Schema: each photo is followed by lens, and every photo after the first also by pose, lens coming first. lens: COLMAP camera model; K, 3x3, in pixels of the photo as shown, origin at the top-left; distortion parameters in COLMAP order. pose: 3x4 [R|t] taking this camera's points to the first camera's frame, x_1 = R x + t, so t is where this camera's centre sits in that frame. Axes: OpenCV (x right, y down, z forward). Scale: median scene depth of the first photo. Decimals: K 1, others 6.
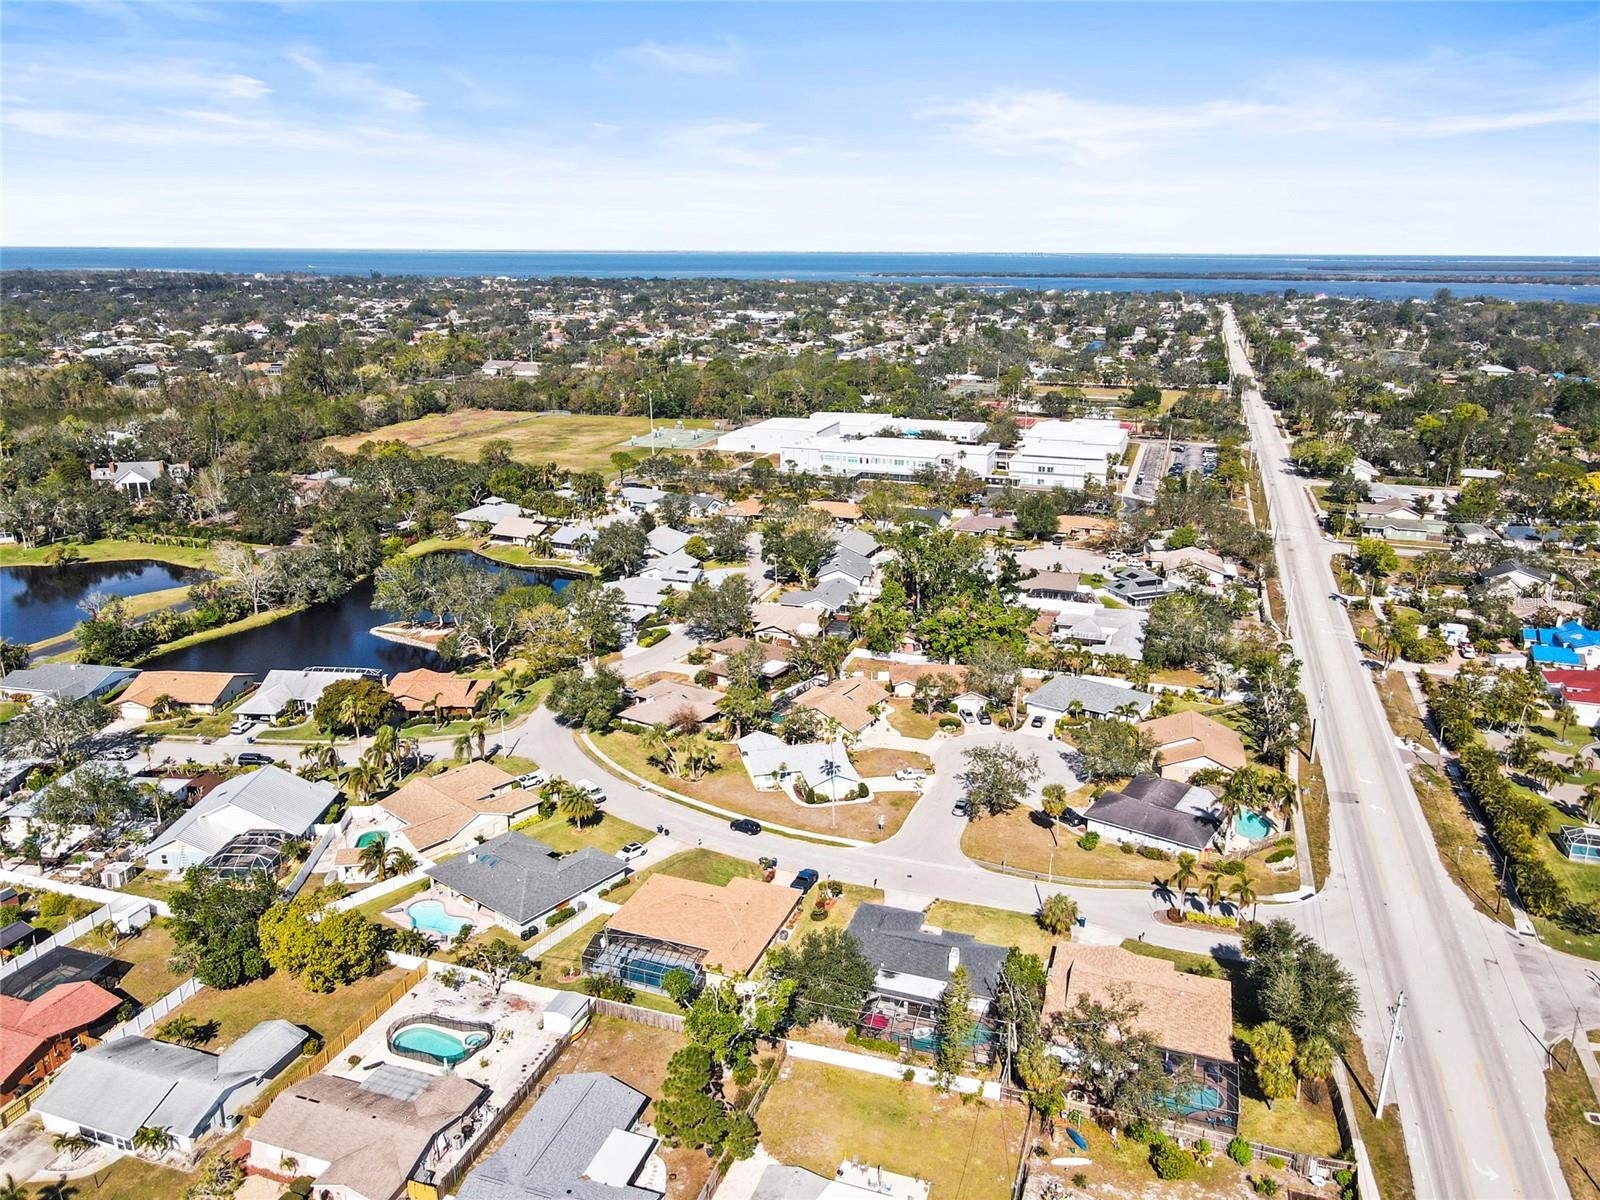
lens RADIAL K [[1187.9, 0, 797.4], [0, 1187.9, 567.4], [0, 0, 1]] dist [-0.005349, 0.035848]
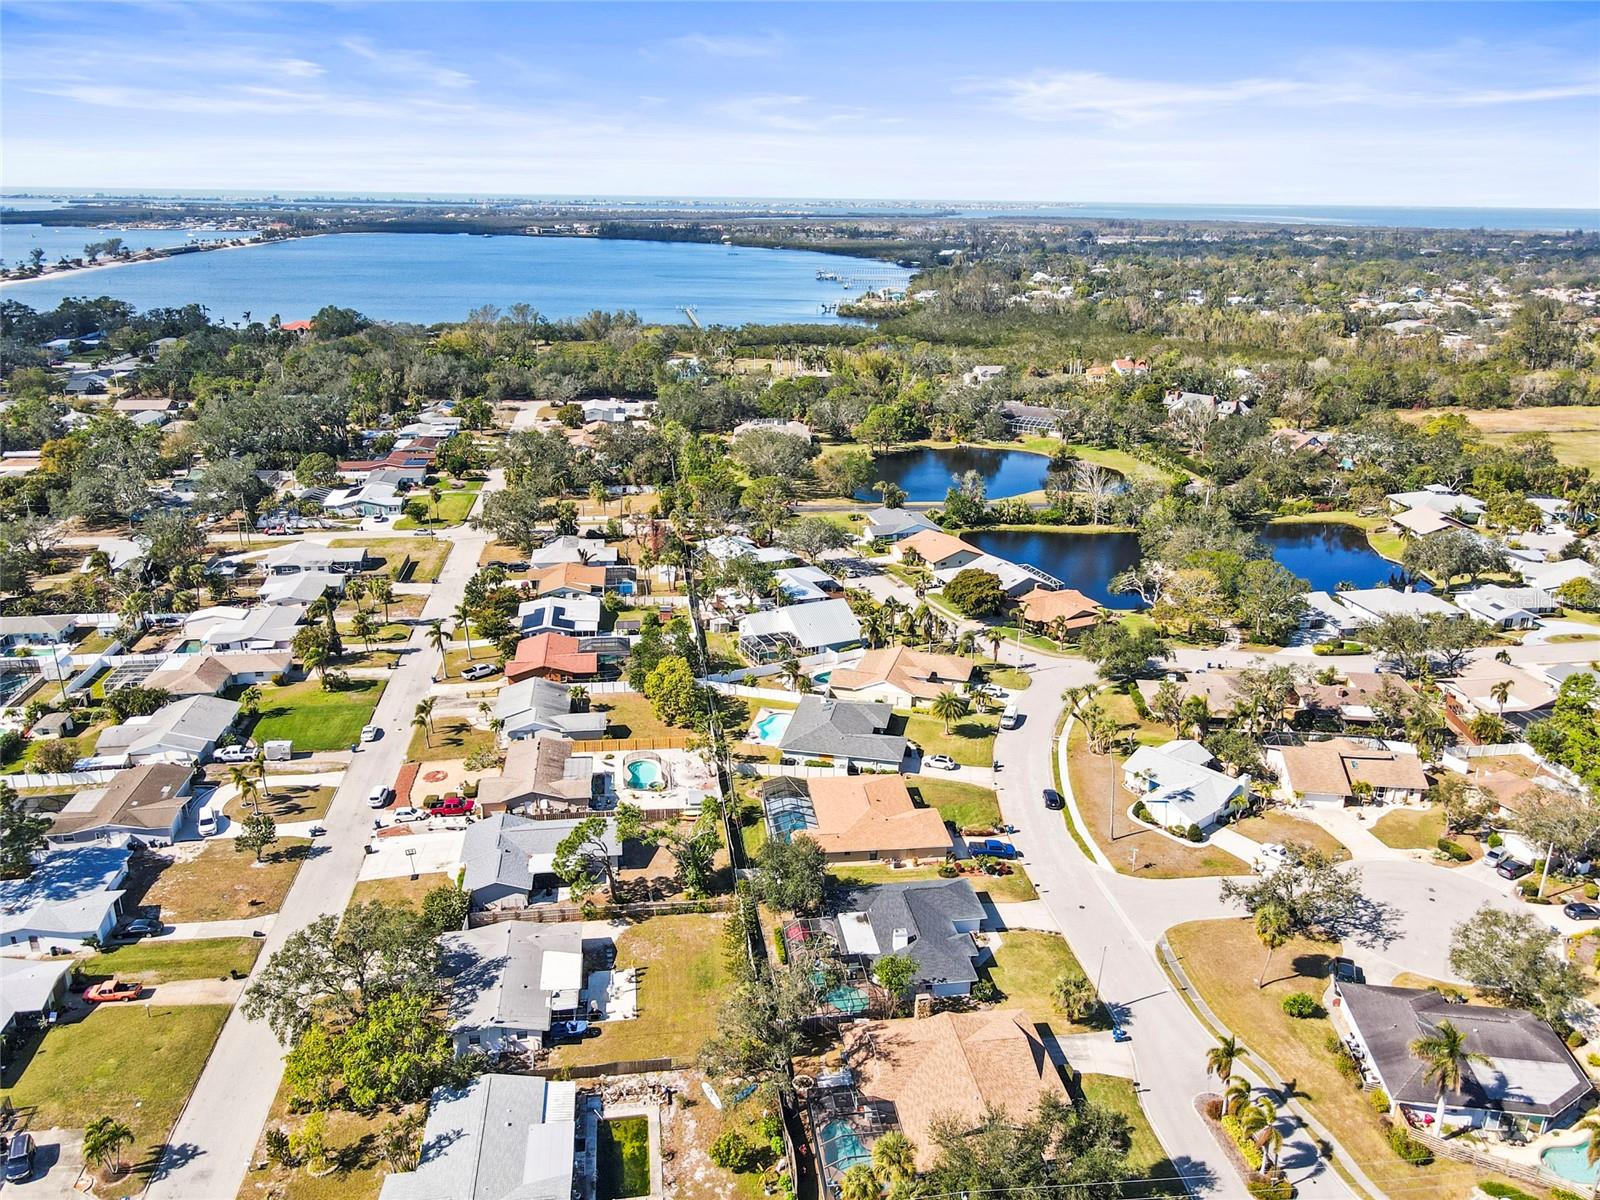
lens RADIAL K [[1187.9, 0, 797.4], [0, 1187.9, 567.4], [0, 0, 1]] dist [-0.005349, 0.035848]
pose [[0.452507, 0.269625, -0.850023, 0.495822], [-0.242687, 0.954453, 0.173557, -0.062559], [0.858103, 0.127754, 0.497332, 0.245137]]
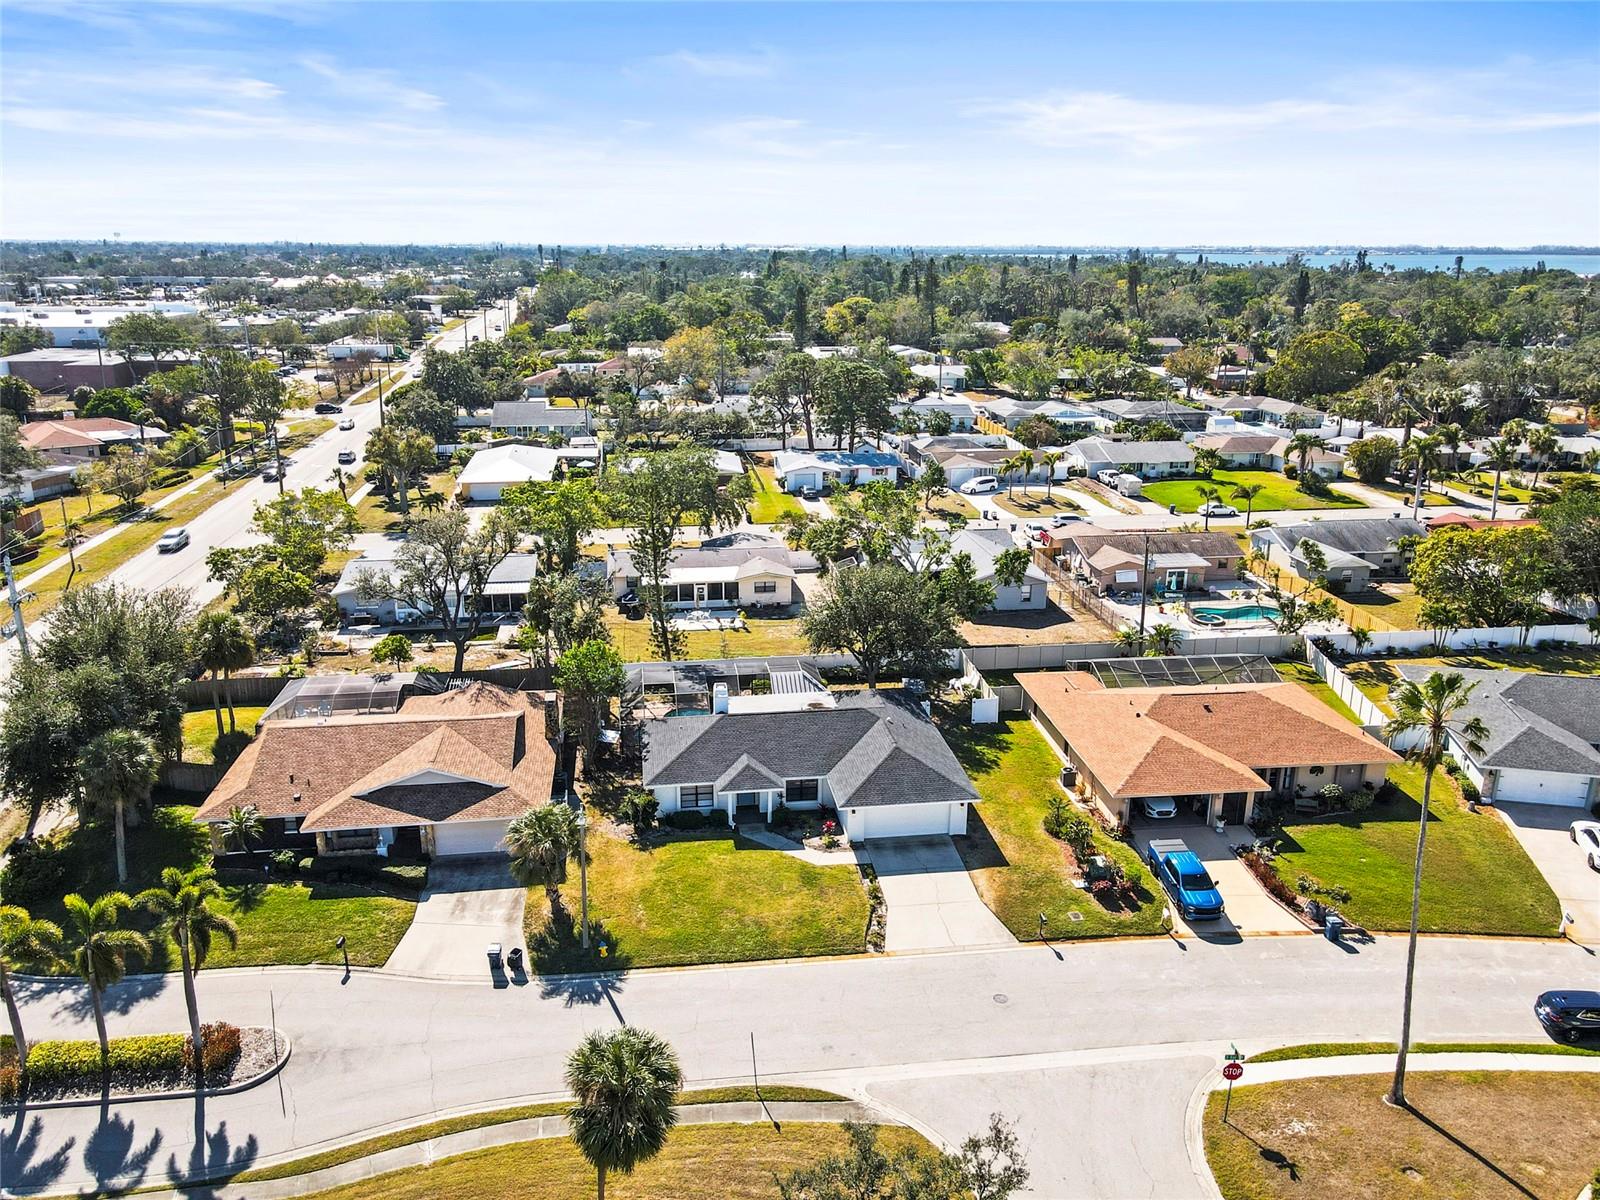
lens RADIAL K [[1177.3, 0, 797.0], [0, 1177.3, 600.7], [0, 0, 1]] dist [-0.003739, 0.034568]
pose [[-0.893723, 0.124634, -0.430958, 0.202050], [-0.123380, 0.855303, 0.503223, -0.002451], [0.431319, 0.502914, -0.749027, 0.845535]]
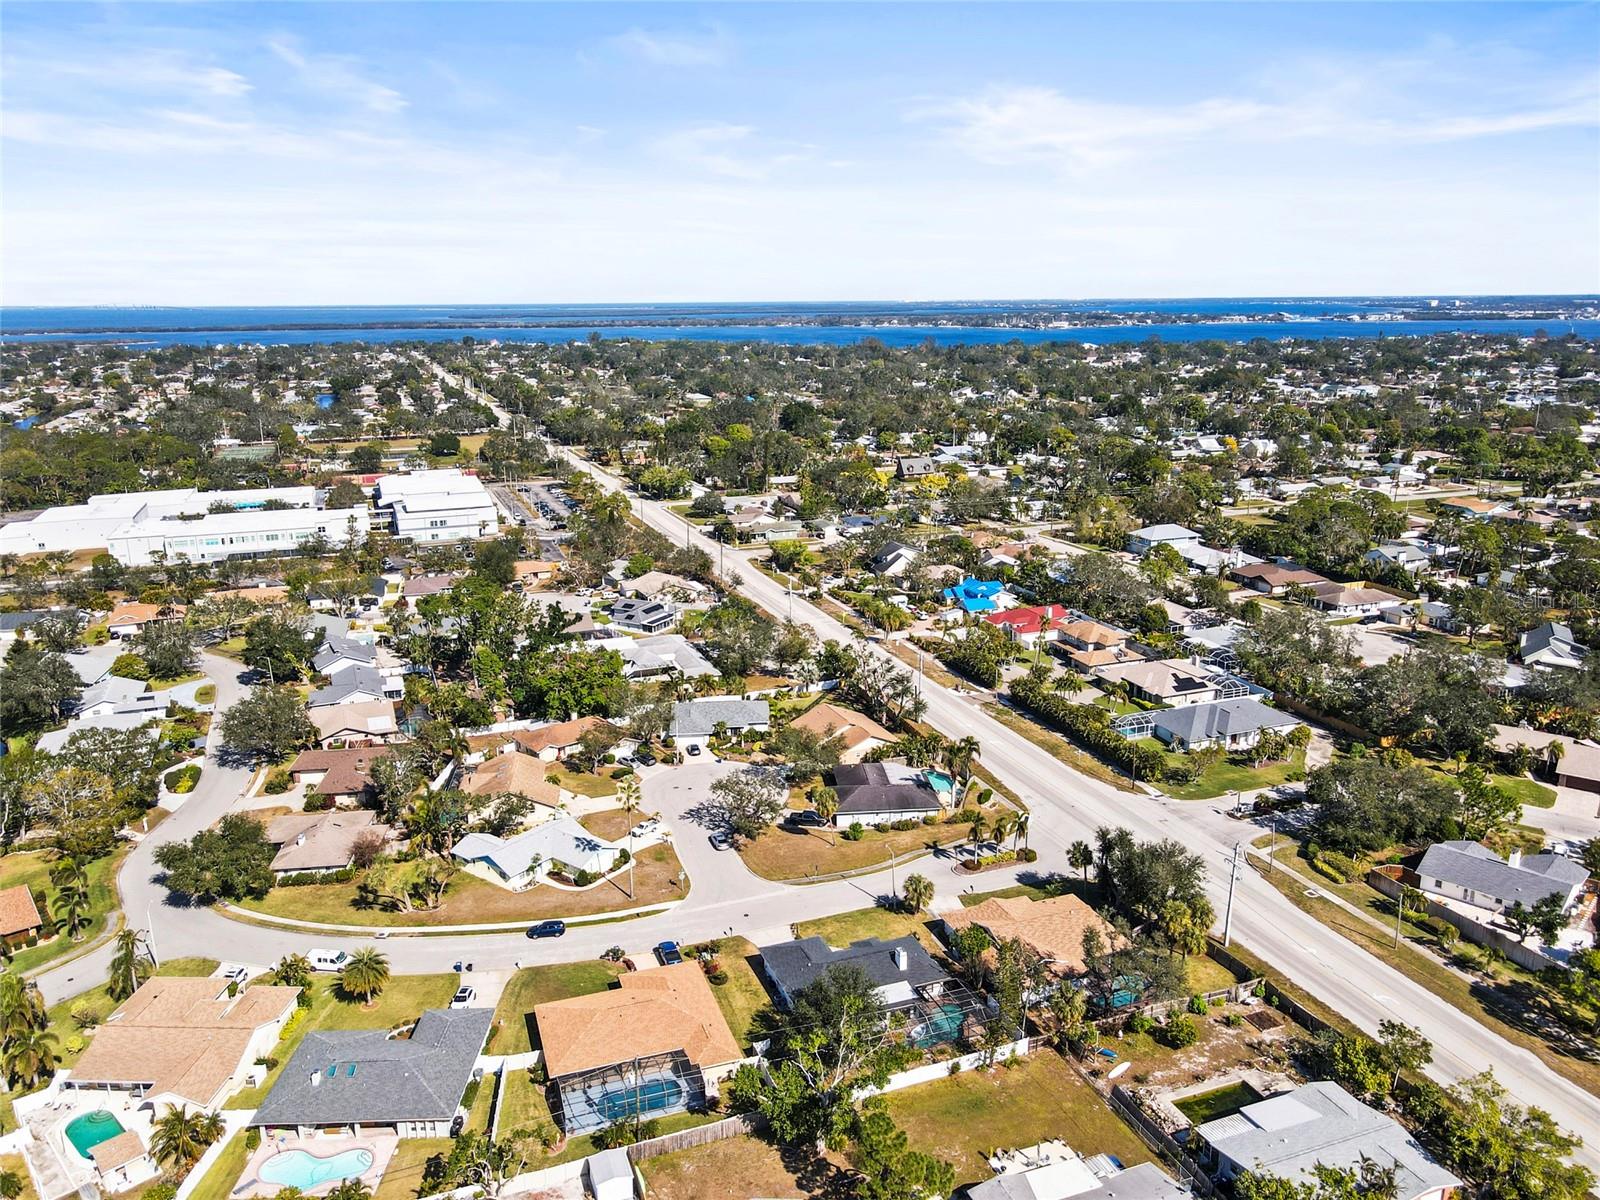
lens RADIAL K [[1177.3, 0, 797.0], [0, 1177.3, 600.7], [0, 0, 1]] dist [-0.003739, 0.034568]
pose [[0.773055, -0.170407, 0.611021, -0.312047], [0.177575, 0.982864, 0.049445, -0.030058], [-0.608977, 0.070279, 0.790068, 0.124698]]
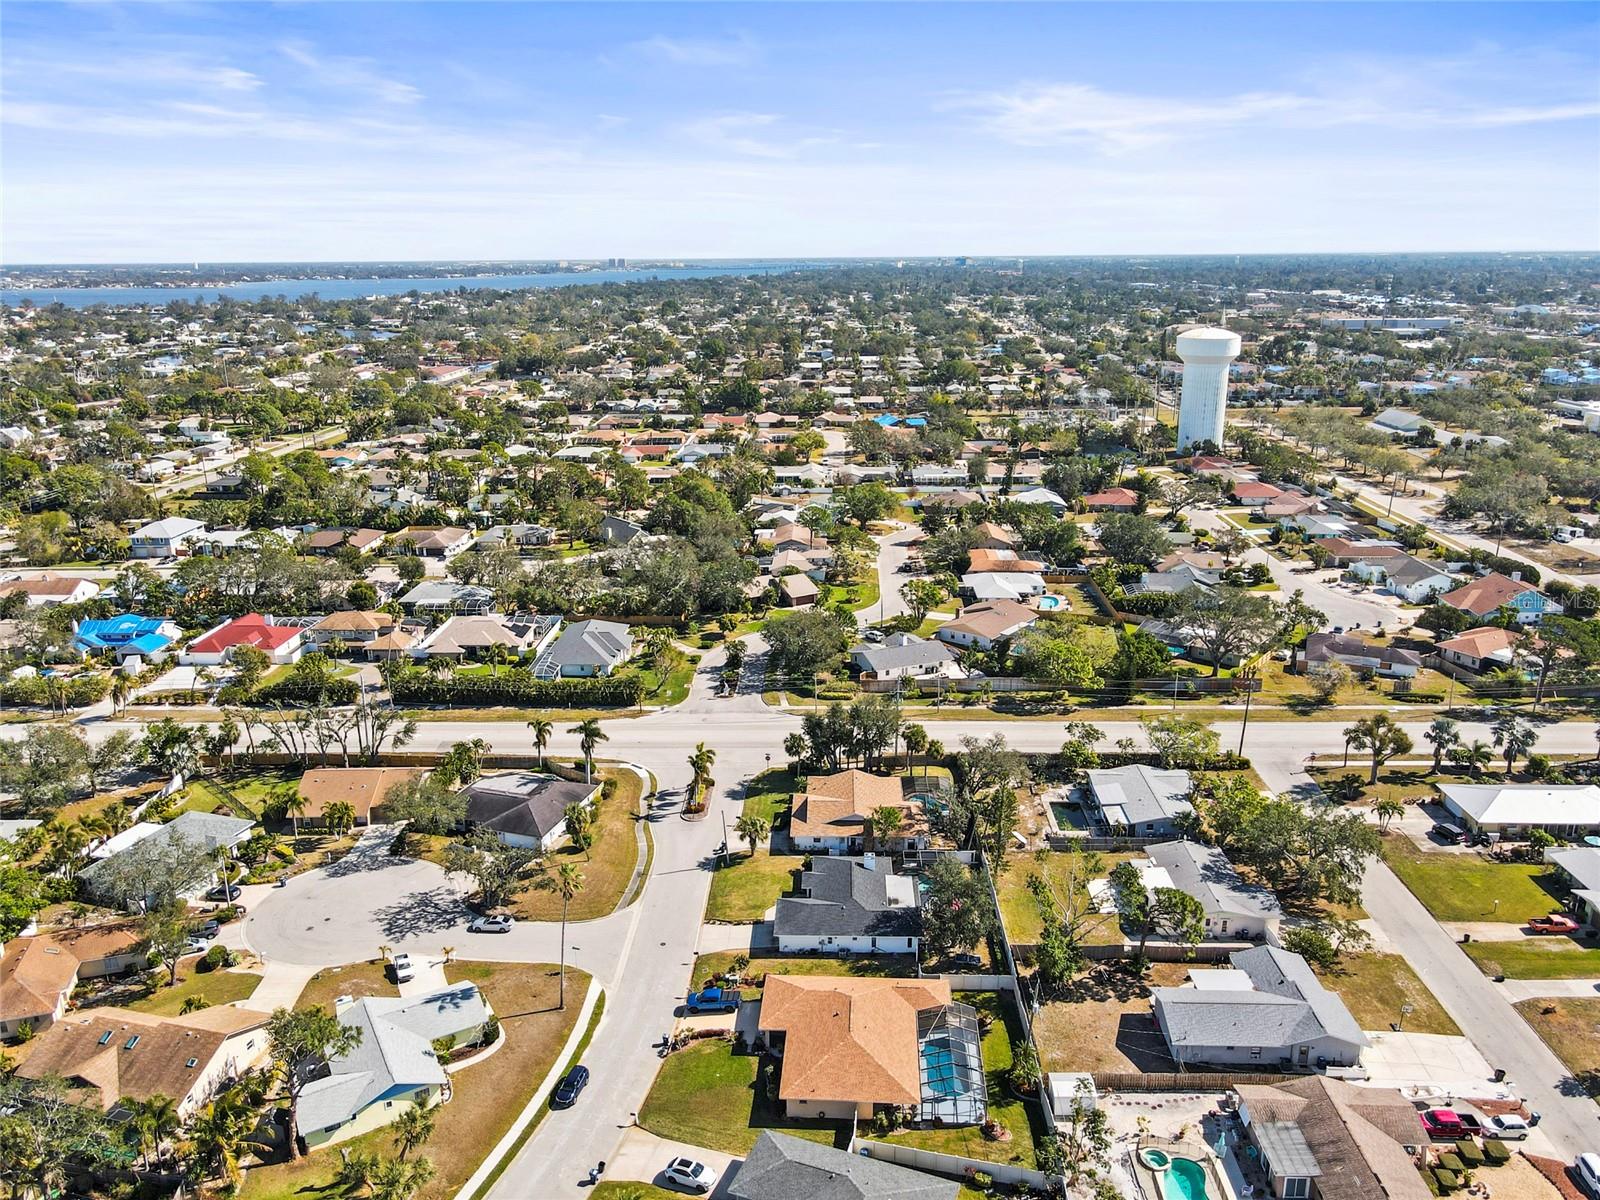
lens RADIAL K [[1187.9, 0, 797.4], [0, 1187.9, 567.4], [0, 0, 1]] dist [-0.005349, 0.035848]
pose [[-0.289149, -0.248118, 0.924571, -0.499512], [0.256701, 0.910357, 0.324584, -0.190141], [-0.922224, 0.331191, -0.199537, 0.715026]]
